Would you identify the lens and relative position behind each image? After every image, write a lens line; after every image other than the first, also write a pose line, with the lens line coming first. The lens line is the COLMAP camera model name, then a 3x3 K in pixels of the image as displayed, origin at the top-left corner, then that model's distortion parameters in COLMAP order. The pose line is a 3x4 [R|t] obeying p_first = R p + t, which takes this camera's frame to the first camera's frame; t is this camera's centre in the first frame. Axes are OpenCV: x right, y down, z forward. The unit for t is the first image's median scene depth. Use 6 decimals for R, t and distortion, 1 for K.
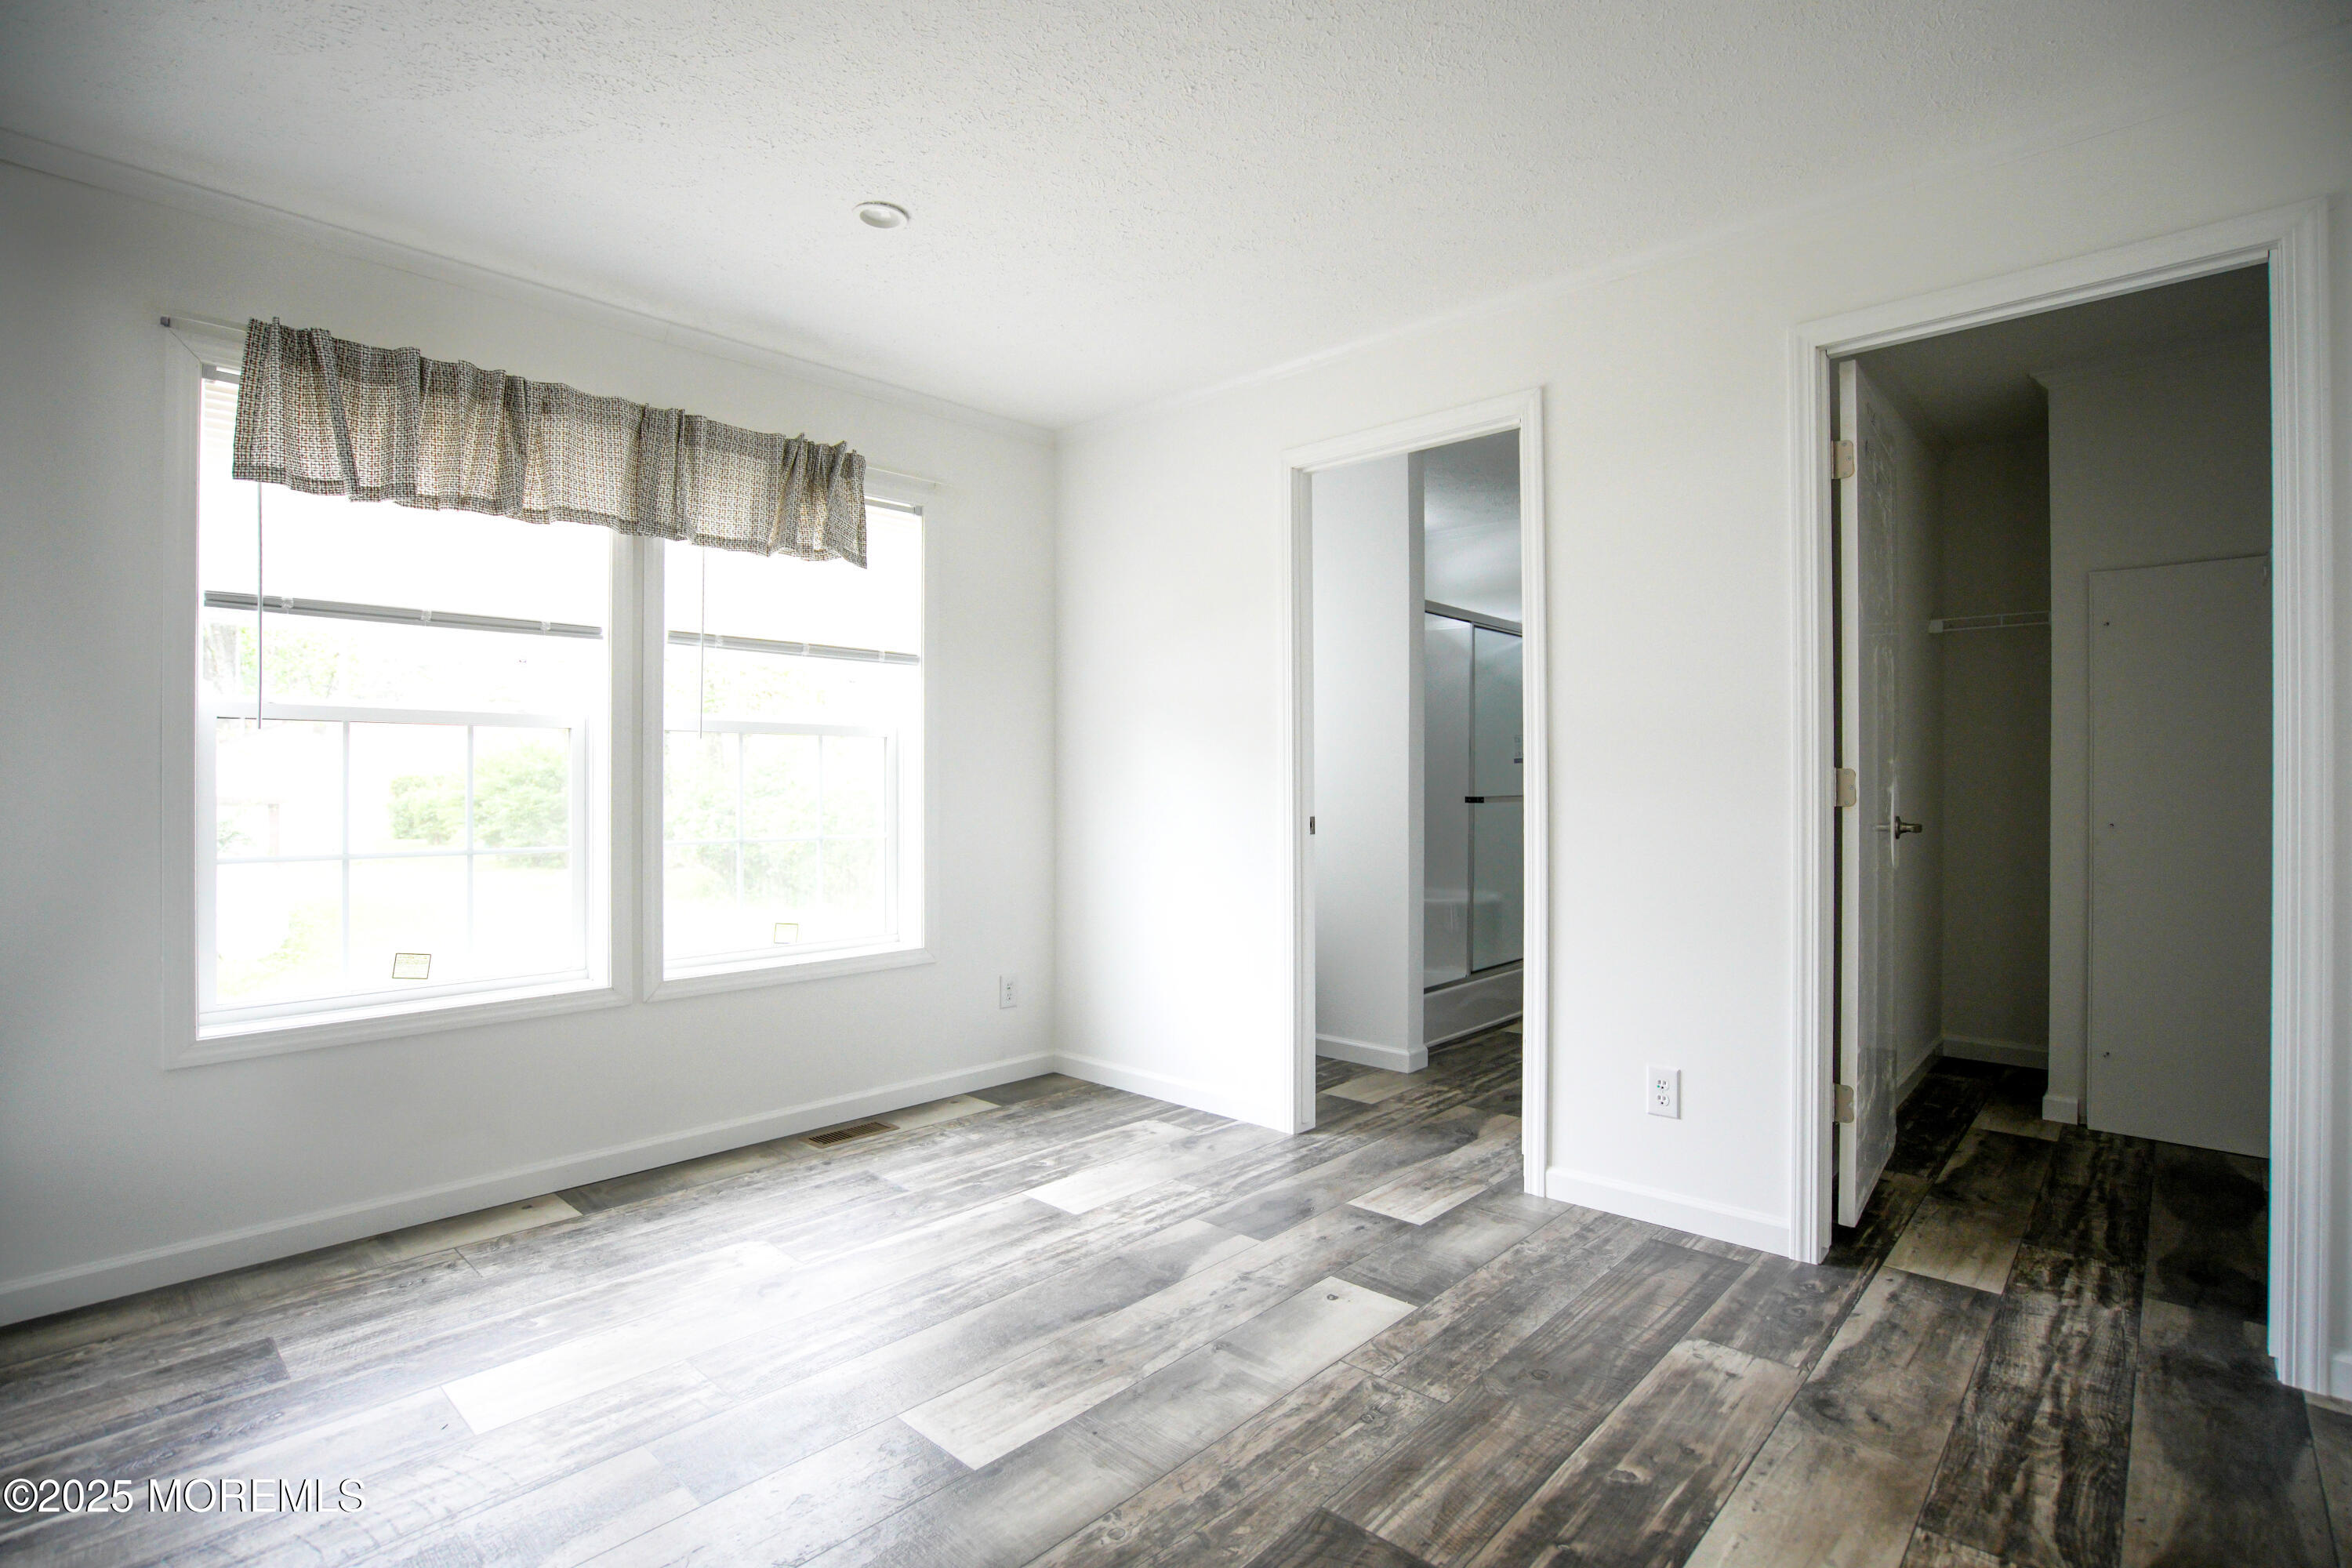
lens RADIAL K [[1104.5, 0, 1178.3], [0, 1104.5, 789.9], [0, 0, 1]] dist [-0.012257, 0.001817]
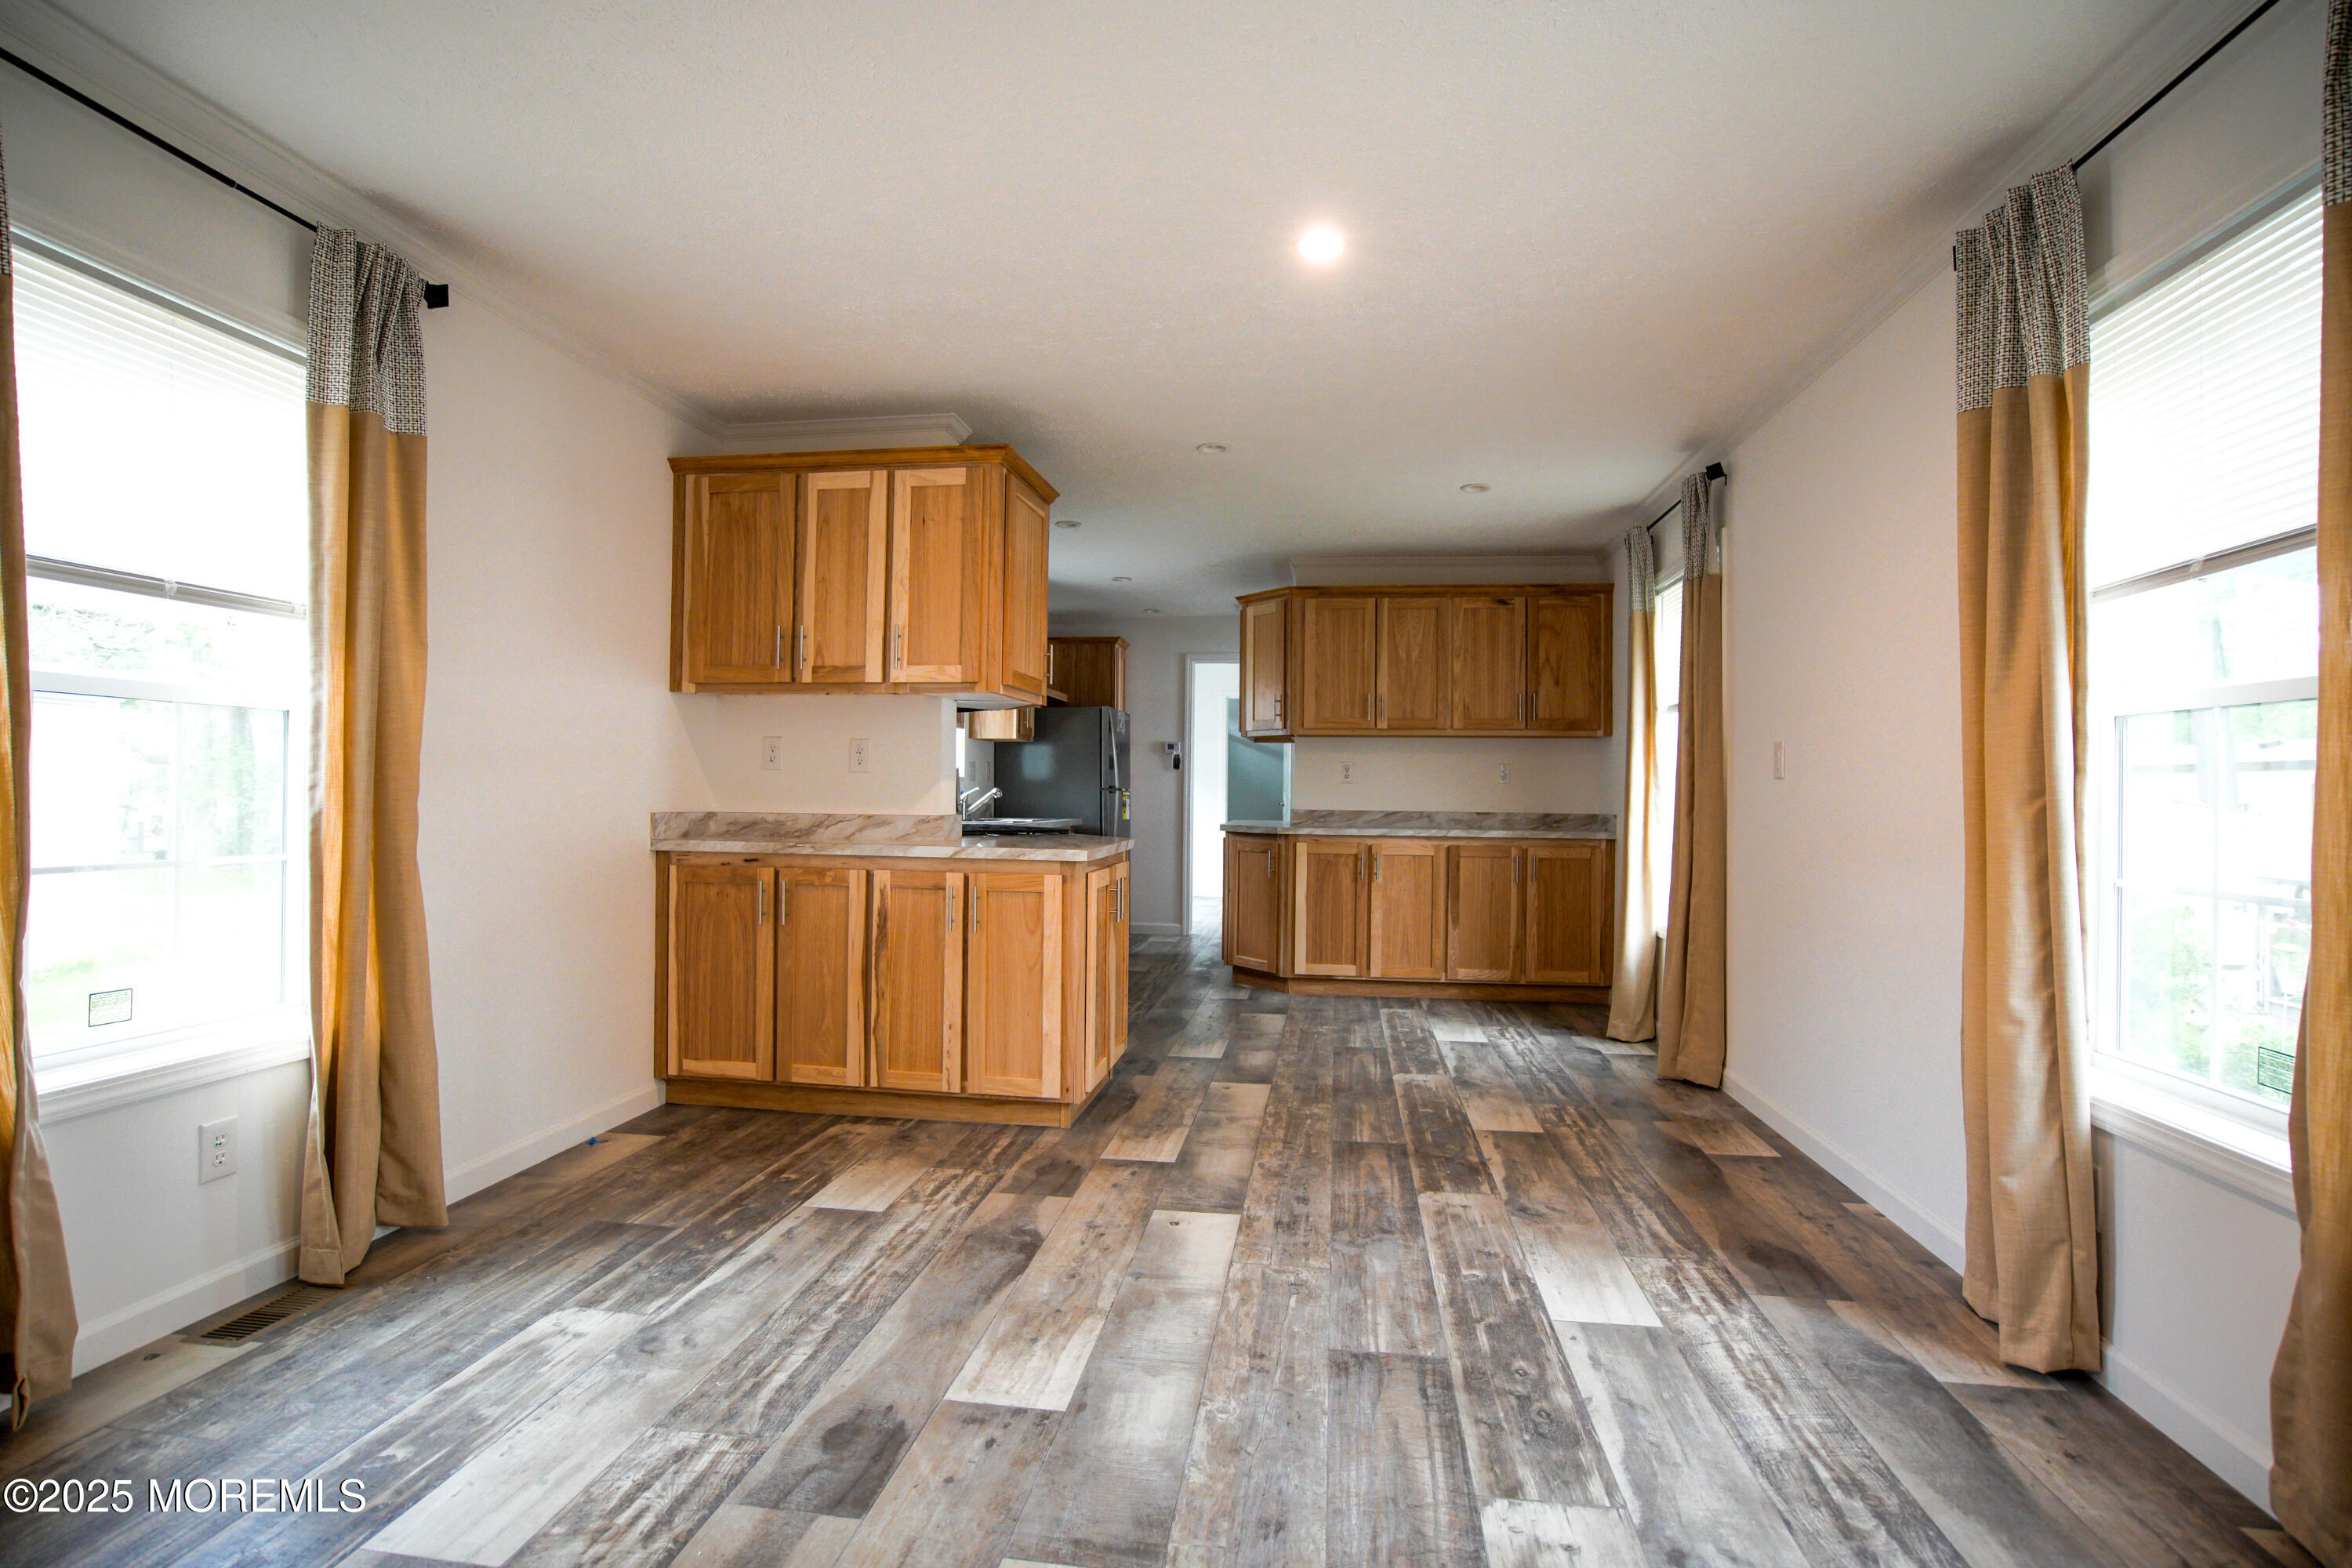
lens RADIAL K [[1104.5, 0, 1179.2], [0, 1104.5, 787.5], [0, 0, 1]] dist [-0.012257, 0.001817]
pose [[0.819963, 0.019114, 0.572098, -0.523640], [-0.015669, 0.999817, -0.010948, 0.007079], [-0.572203, 0.000013, 0.820112, 0.029202]]
